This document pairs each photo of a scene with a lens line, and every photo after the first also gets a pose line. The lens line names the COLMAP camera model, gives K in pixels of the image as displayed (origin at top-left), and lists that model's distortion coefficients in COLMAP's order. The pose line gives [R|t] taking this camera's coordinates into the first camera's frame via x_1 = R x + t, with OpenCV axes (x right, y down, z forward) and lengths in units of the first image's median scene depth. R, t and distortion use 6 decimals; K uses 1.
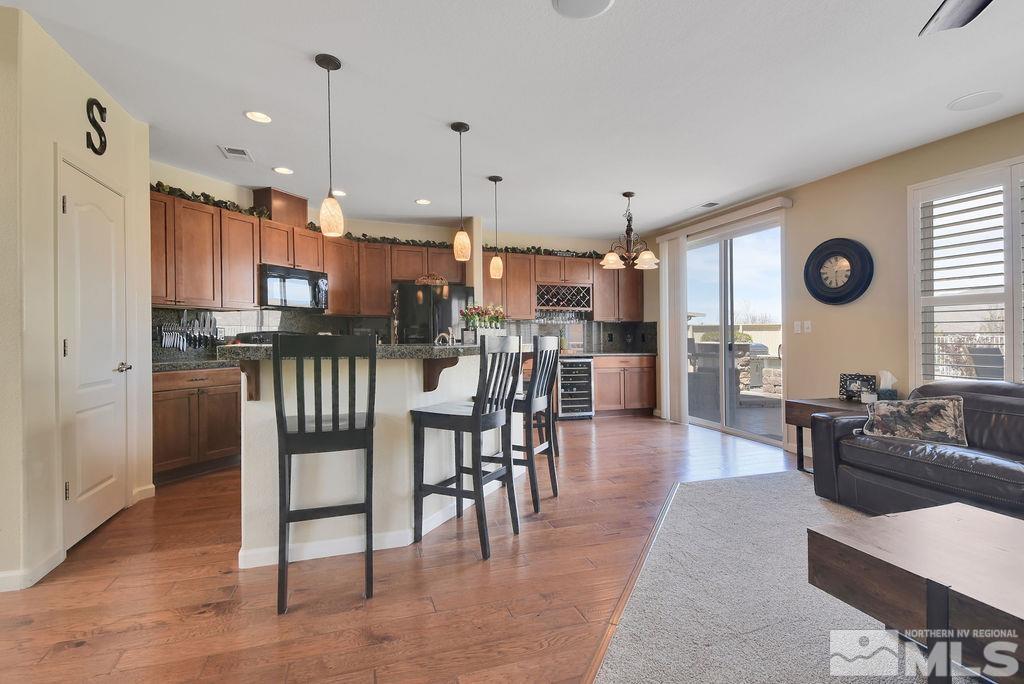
lens RADIAL K [[472.1, 0, 511.5], [0, 472.1, 337.8], [0, 0, 1]] dist [0.032521, 0.000024]
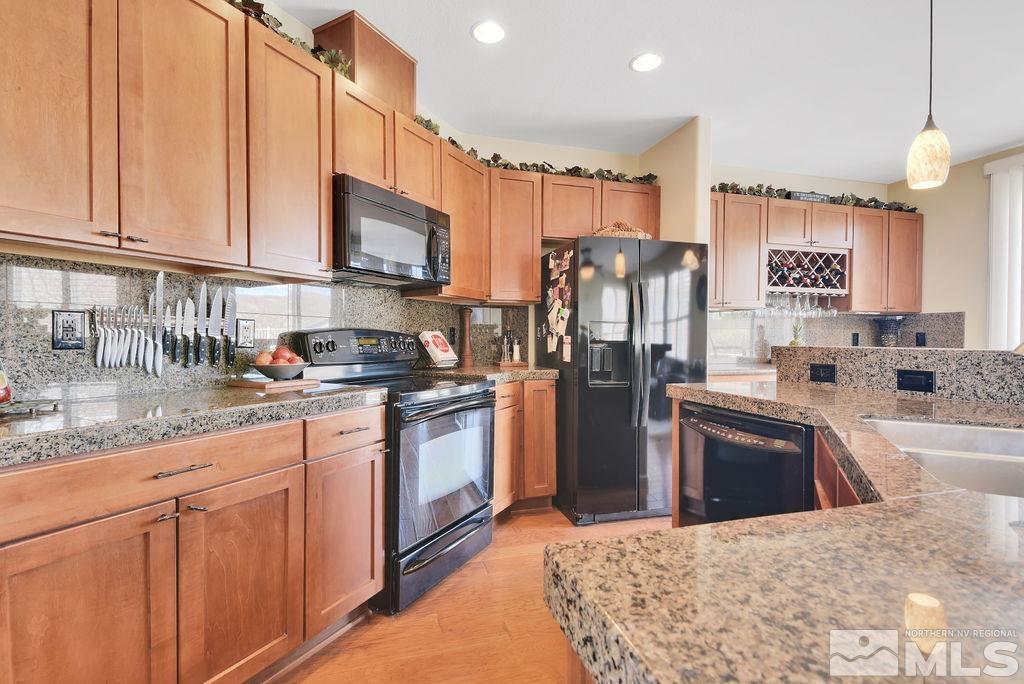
lens RADIAL K [[458.1, 0, 497.9], [0, 458.1, 337.7], [0, 0, 1]] dist [0.005550, -0.000027]
pose [[0.997709, -0.004218, -0.067514, -0.297234], [0.003722, 0.999965, -0.007466, 0.000155], [0.067543, 0.007198, 0.997690, 0.503476]]
